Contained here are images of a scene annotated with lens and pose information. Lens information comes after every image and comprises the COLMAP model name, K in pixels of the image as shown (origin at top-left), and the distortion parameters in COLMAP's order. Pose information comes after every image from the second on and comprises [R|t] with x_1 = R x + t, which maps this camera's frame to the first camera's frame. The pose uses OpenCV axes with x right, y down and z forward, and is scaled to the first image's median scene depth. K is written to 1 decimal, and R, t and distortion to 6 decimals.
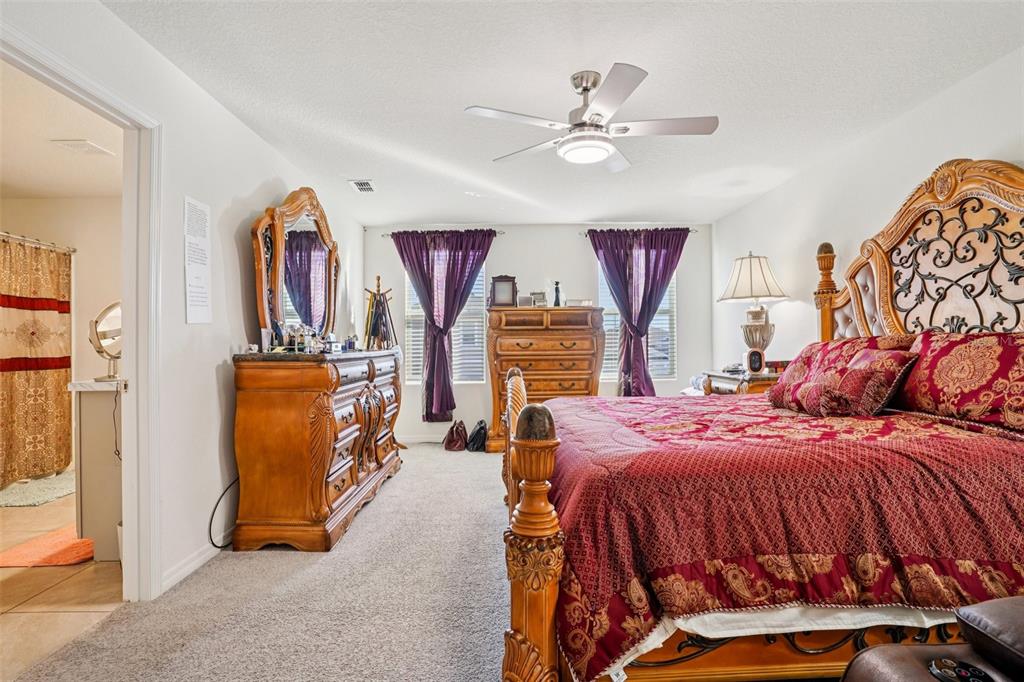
lens RADIAL K [[502.0, 0, 511.1], [0, 502.0, 337.7], [0, 0, 1]] dist [-0.017441, 0.001228]
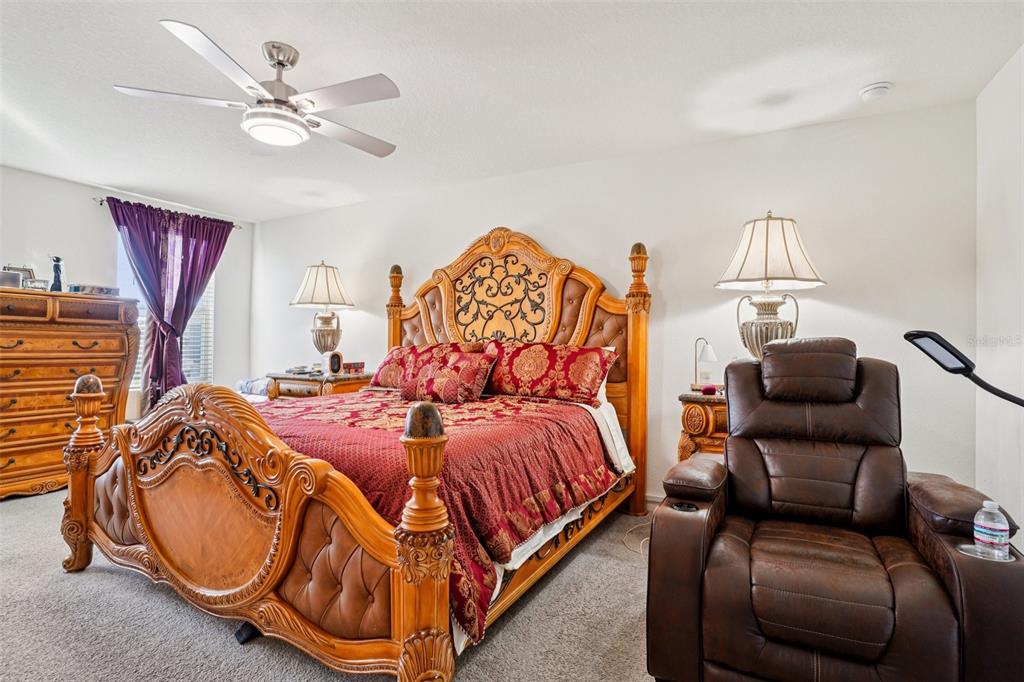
lens RADIAL K [[502.0, 0, 505.7], [0, 502.0, 341.6], [0, 0, 1]] dist [-0.017441, 0.001228]
pose [[0.542050, 0.024722, 0.839982, -0.326274], [-0.024436, 0.999608, -0.013651, 0.008649], [-0.839991, -0.013126, 0.542442, 0.138392]]
